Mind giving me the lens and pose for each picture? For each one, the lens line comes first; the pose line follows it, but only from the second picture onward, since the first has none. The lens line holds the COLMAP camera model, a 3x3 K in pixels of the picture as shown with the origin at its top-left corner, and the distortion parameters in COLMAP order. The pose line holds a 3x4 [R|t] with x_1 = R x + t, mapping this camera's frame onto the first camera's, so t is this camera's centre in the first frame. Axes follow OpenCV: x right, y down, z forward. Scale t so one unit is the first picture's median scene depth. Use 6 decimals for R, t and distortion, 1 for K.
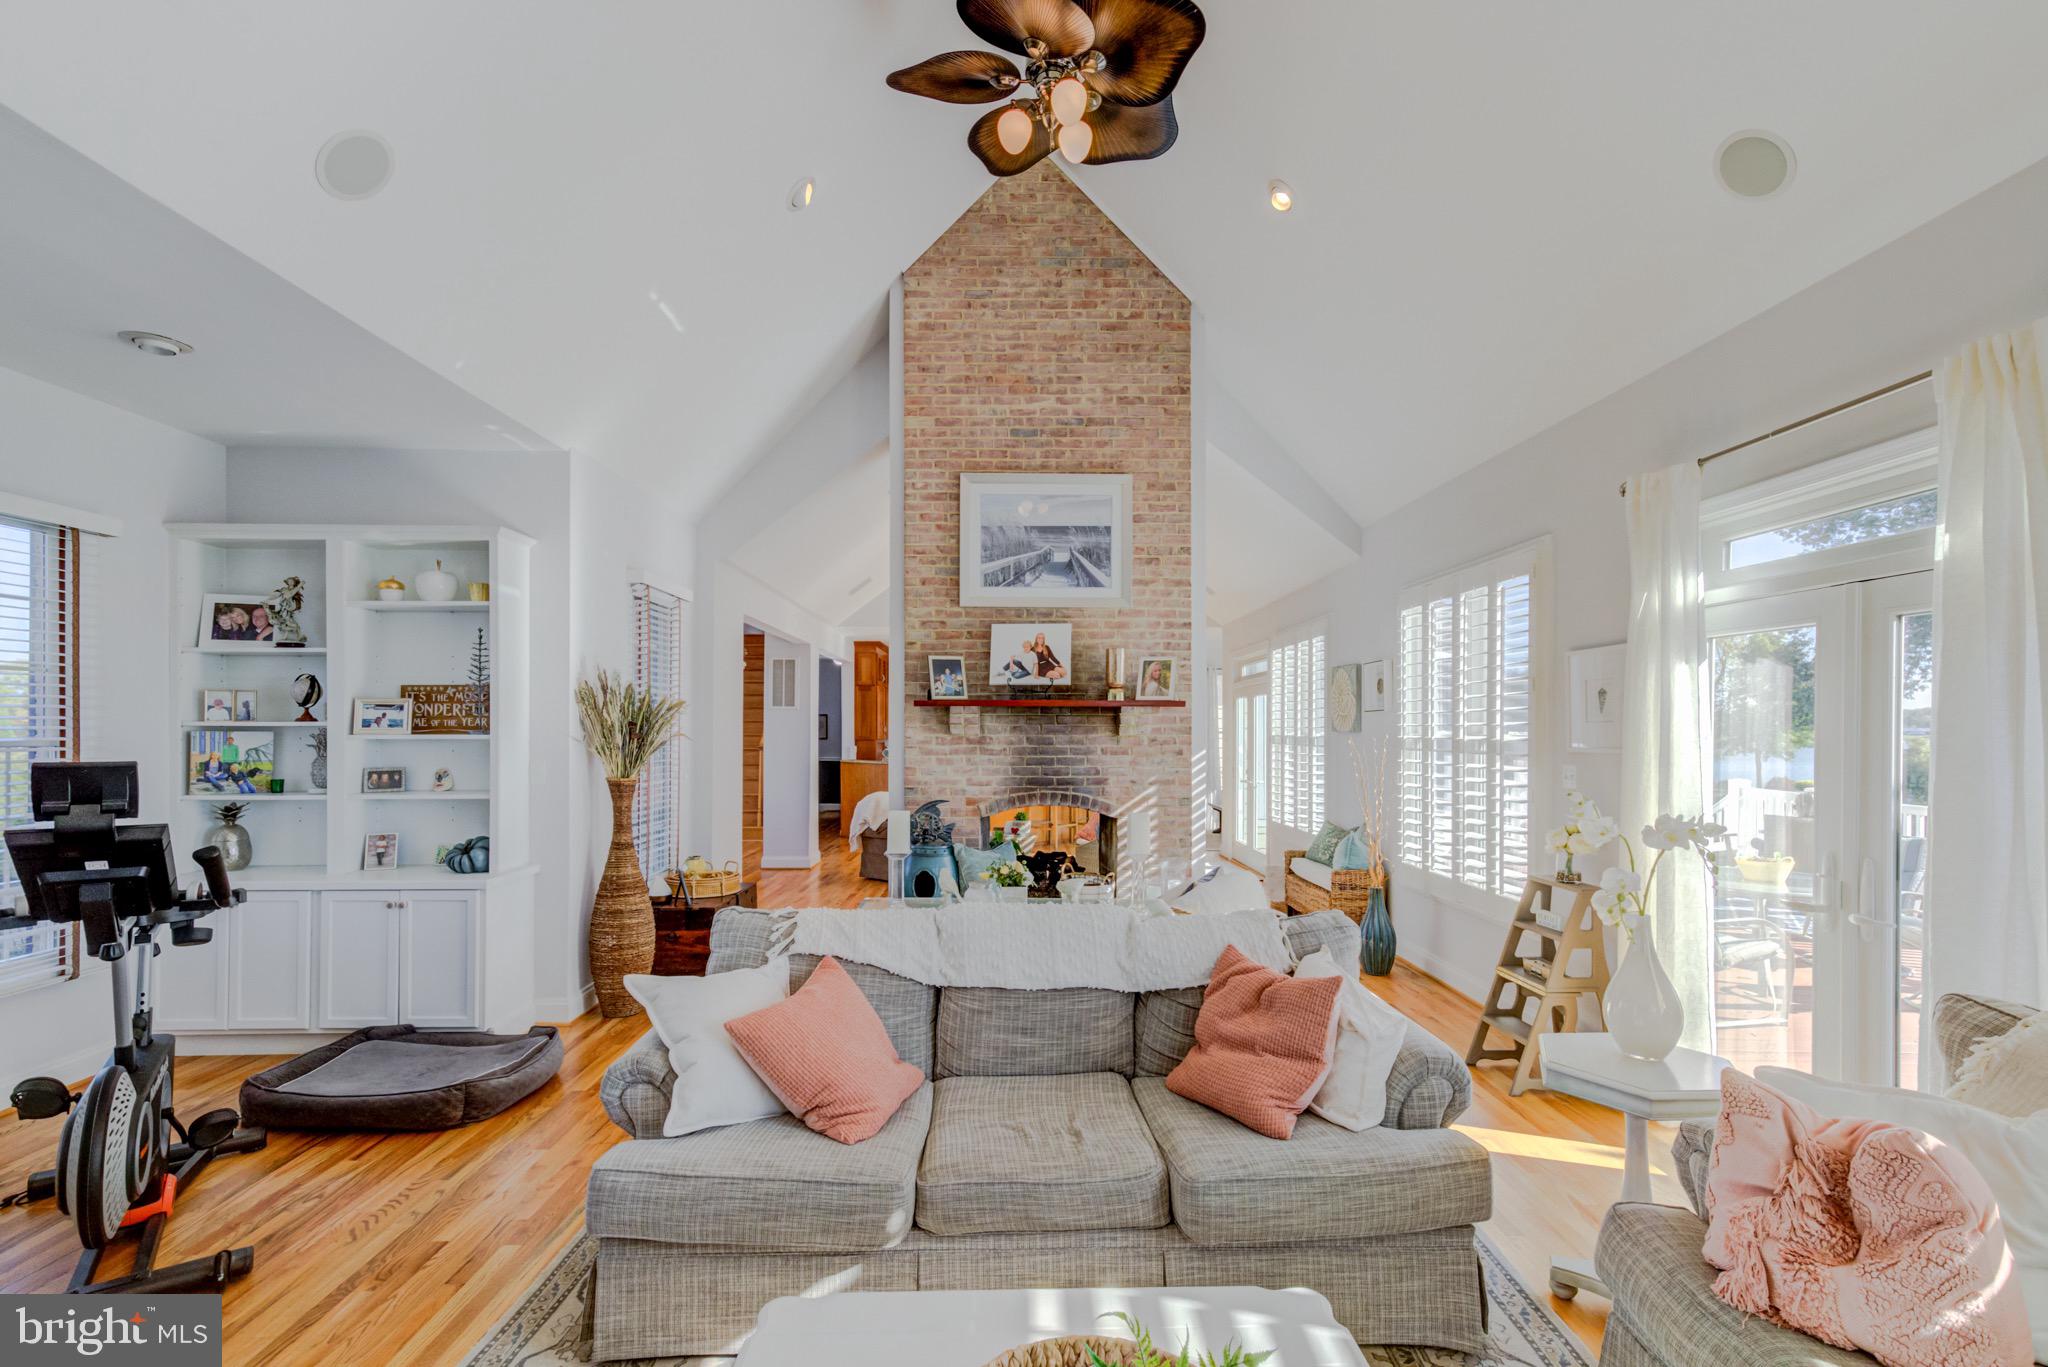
lens RADIAL K [[932.1, 0, 1039.7], [0, 932.1, 716.8], [0, 0, 1]] dist [0.012576, 0.002232]
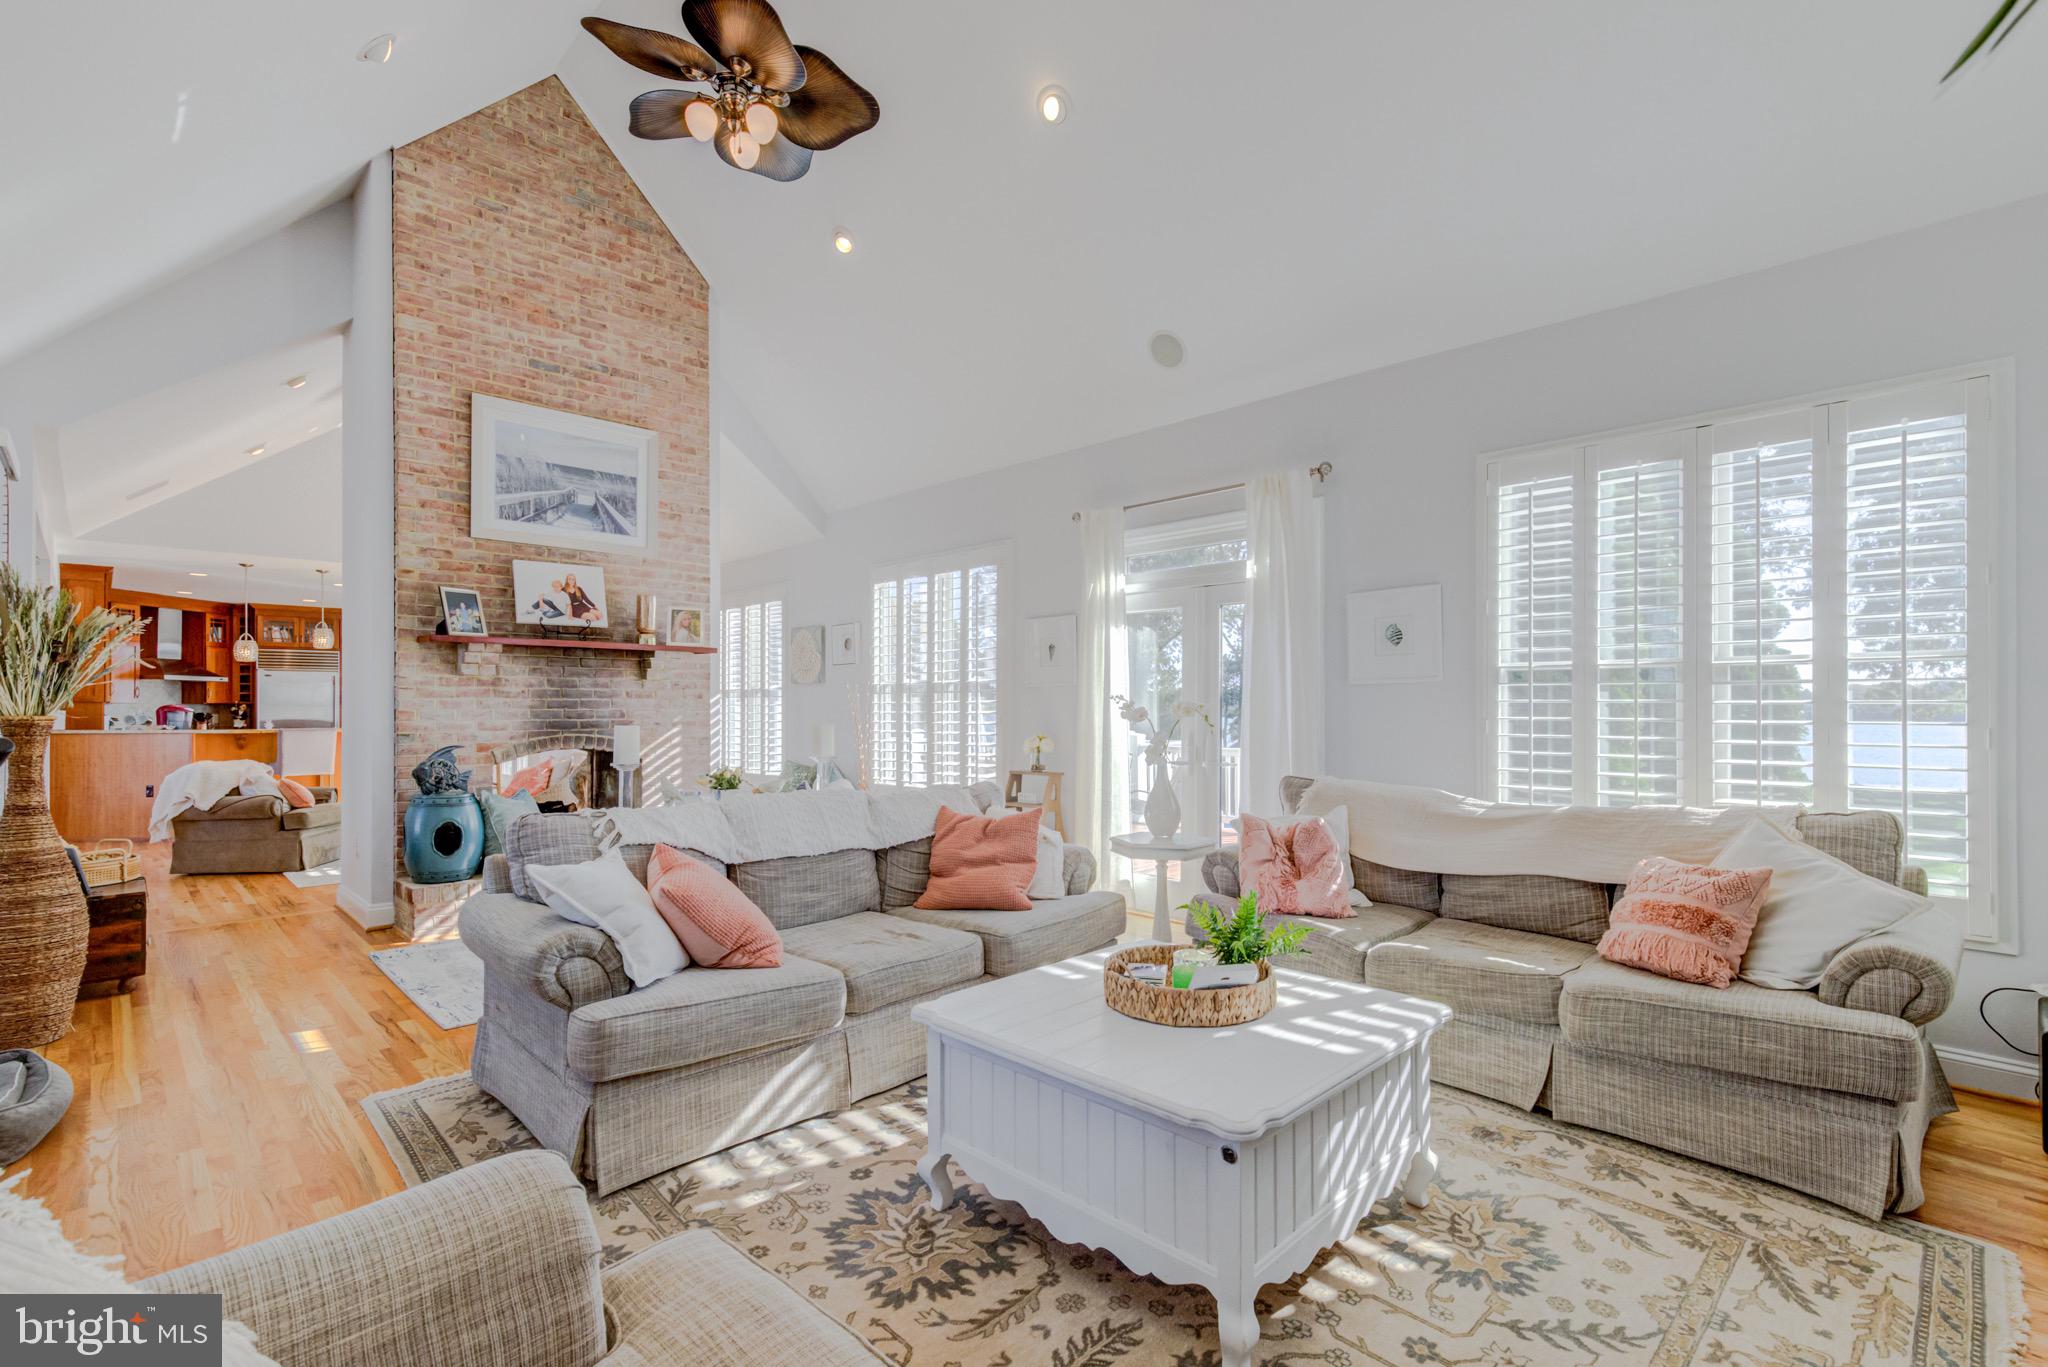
lens RADIAL K [[932.1, 0, 1019.4], [0, 932.1, 690.6], [0, 0, 1]] dist [0.012576, 0.002232]
pose [[0.724993, 0.009938, 0.688684, -0.328585], [-0.003910, 0.999939, -0.010313, 0.041476], [-0.688745, 0.004785, 0.724988, -0.045374]]
